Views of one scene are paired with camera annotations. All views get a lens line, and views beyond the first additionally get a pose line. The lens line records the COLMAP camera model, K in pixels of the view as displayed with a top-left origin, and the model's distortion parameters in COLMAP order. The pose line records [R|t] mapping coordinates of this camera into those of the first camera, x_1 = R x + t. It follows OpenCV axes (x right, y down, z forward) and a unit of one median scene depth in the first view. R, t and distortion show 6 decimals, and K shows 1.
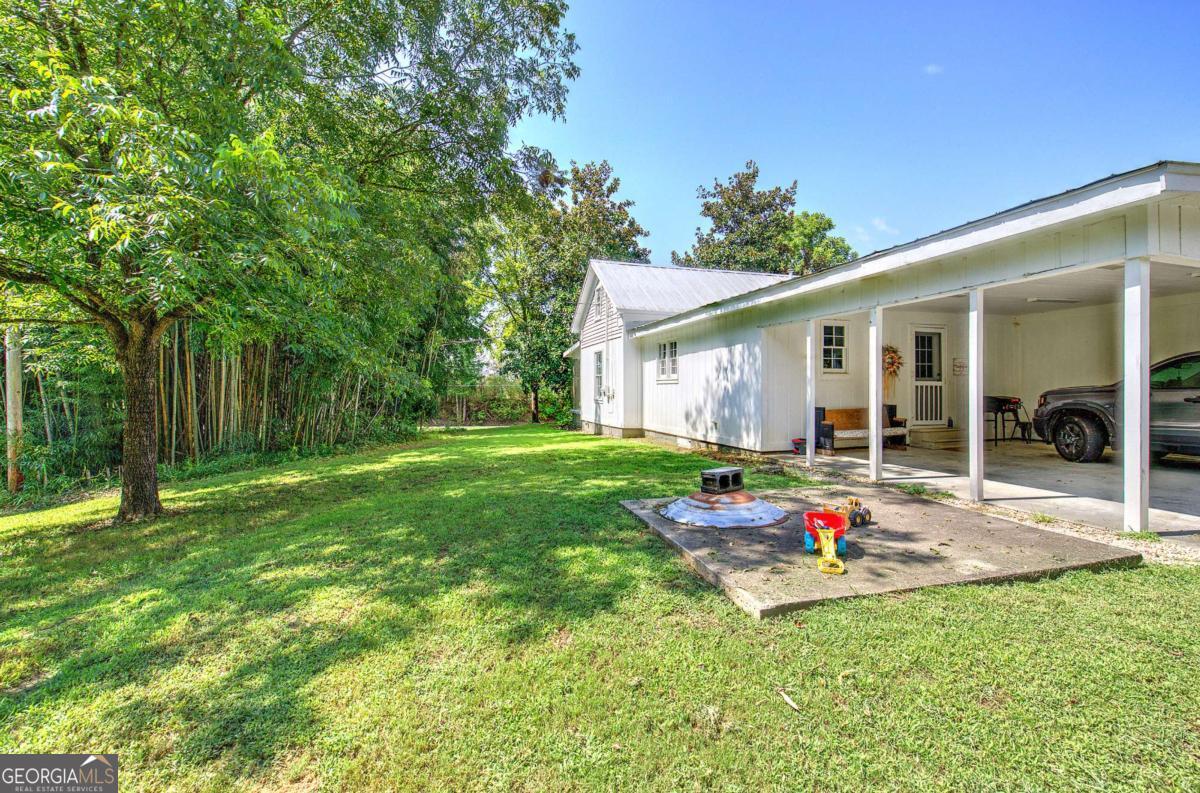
lens RADIAL K [[511.1, 0, 600.6], [0, 511.1, 379.6], [0, 0, 1]] dist [-0.000182, -0.000010]
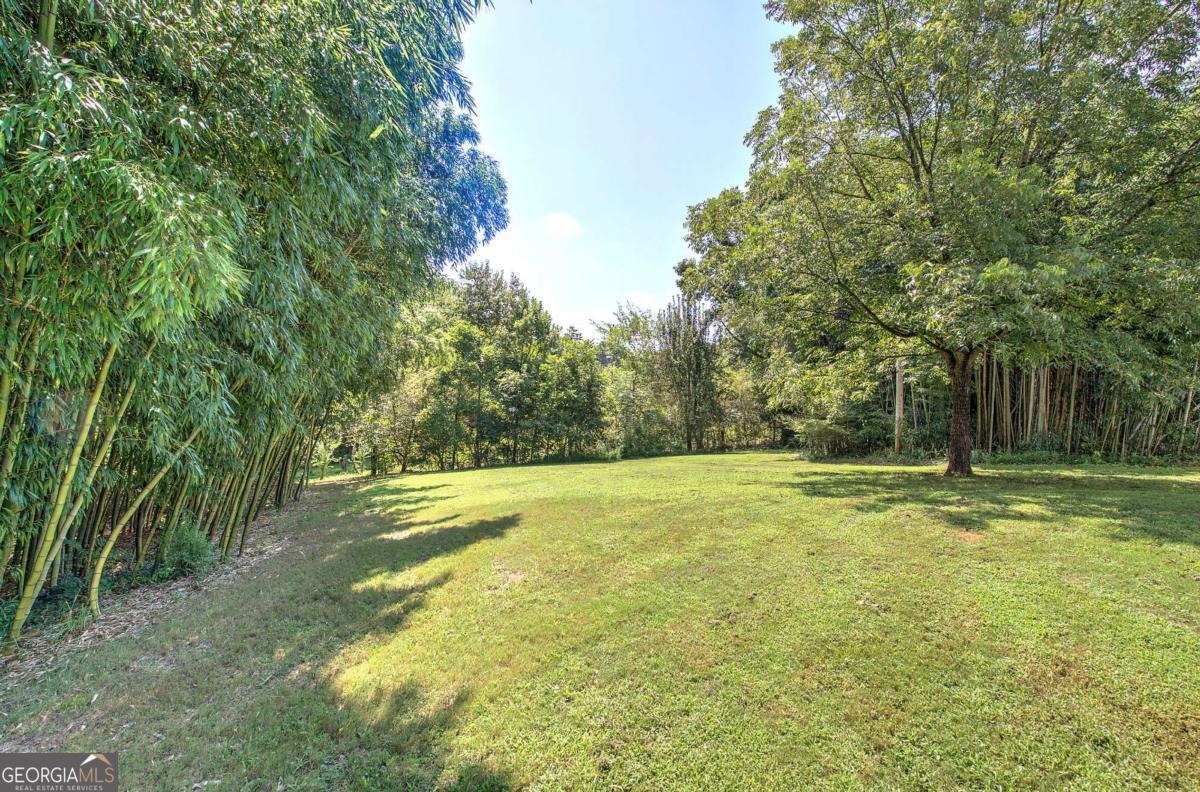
lens RADIAL K [[506.8, 0, 596.5], [0, 506.8, 396.8], [0, 0, 1]] dist [-0.000153, 0.000226]
pose [[0.180163, 0.025074, -0.983317, 0.317697], [-0.006199, 0.999684, 0.024356, -0.003318], [0.983617, 0.001707, 0.180262, -0.283491]]
